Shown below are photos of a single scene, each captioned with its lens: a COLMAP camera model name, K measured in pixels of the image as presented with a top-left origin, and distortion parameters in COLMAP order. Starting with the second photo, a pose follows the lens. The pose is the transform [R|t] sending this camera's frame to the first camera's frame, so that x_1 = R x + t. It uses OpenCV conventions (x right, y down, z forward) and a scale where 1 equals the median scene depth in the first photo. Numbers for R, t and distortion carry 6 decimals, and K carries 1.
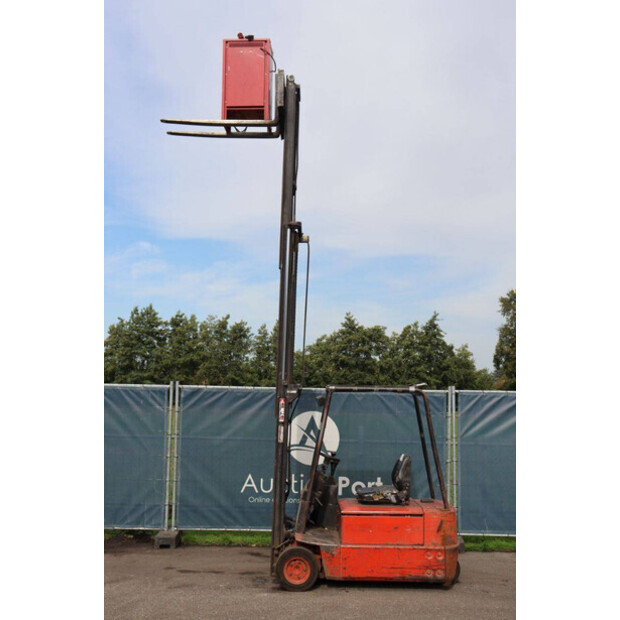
lens RADIAL K [[820.7, 0, 307.1], [0, 820.7, 298.3], [0, 0, 1]] dist [0.025447, 0.000000]
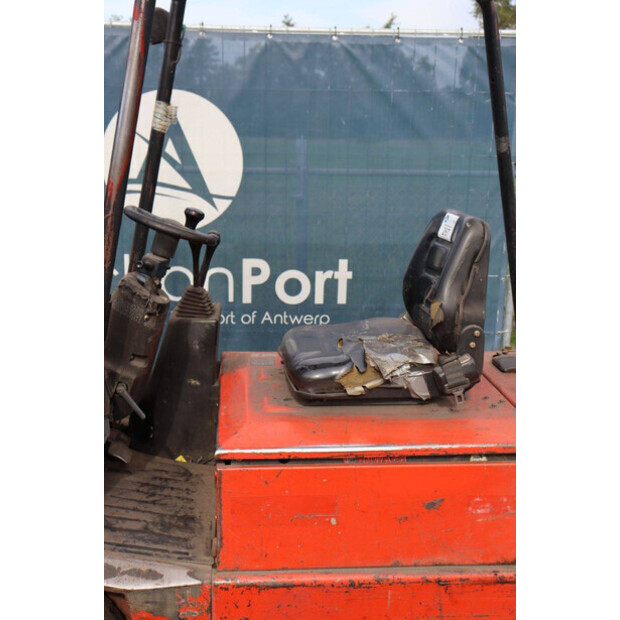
lens RADIAL K [[875.9, 0, 313.3], [0, 875.9, 311.5], [0, 0, 1]] dist [0.046368, 0.000000]
pose [[0.996976, -0.017072, 0.075808, 0.039998], [-0.008339, 0.946429, 0.322803, 0.104141], [-0.077258, -0.322459, 0.943425, 0.591001]]
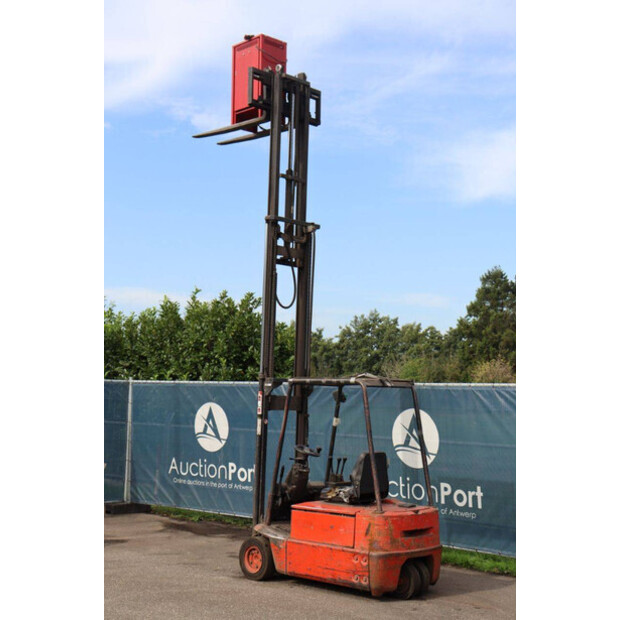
lens RADIAL K [[1022.6, 0, 309.6], [0, 1022.6, 316.4], [0, 0, 1]] dist [0.227013, 0.000000]
pose [[0.737844, -0.049227, -0.673174, 0.696132], [0.069143, 0.997603, 0.002834, 0.024765], [0.671421, -0.048637, 0.739479, 0.088606]]
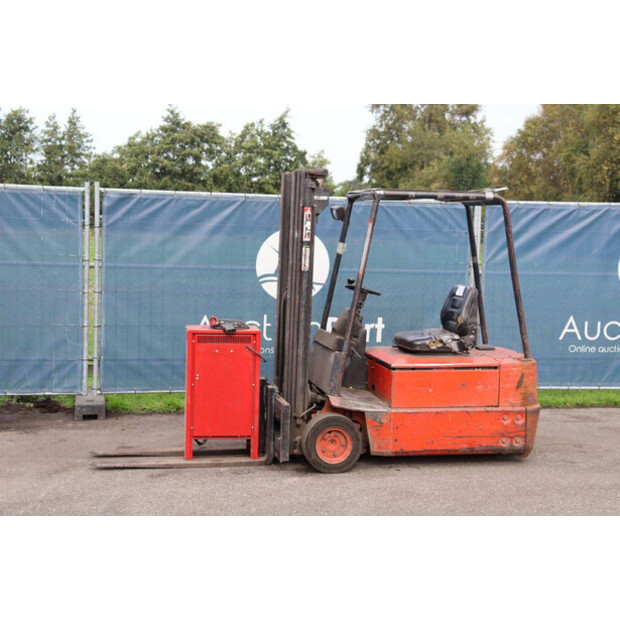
lens RADIAL K [[1024.9, 0, 328.2], [0, 1024.9, 330.7], [0, 0, 1]] dist [0.157007, 0.000000]
pose [[0.975510, -0.017000, 0.219299, -0.161856], [-0.033472, 0.973924, 0.224393, 0.023388], [-0.217395, -0.226238, 0.949503, 0.128755]]
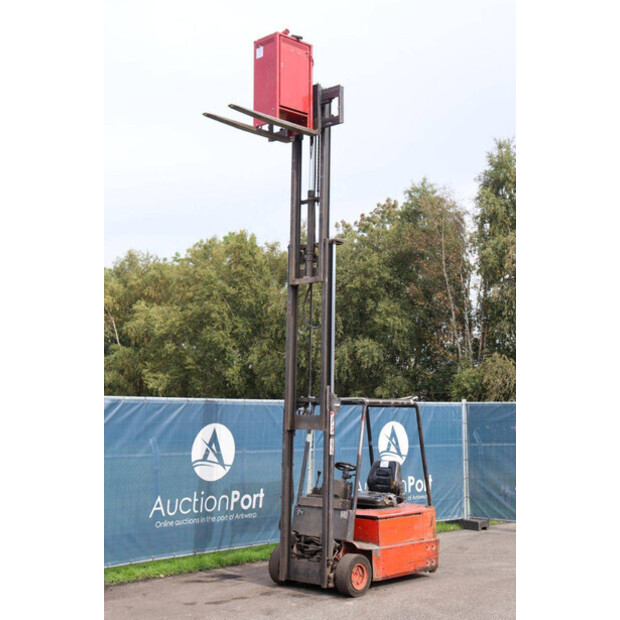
lens RADIAL K [[1022.6, 0, 314.8], [0, 1022.6, 307.2], [0, 0, 1]] dist [0.227013, 0.000000]
pose [[0.665062, 0.067891, 0.743696, -0.811214], [-0.084624, 0.996296, -0.015275, 0.012907], [-0.741978, -0.052776, 0.668344, 0.133601]]
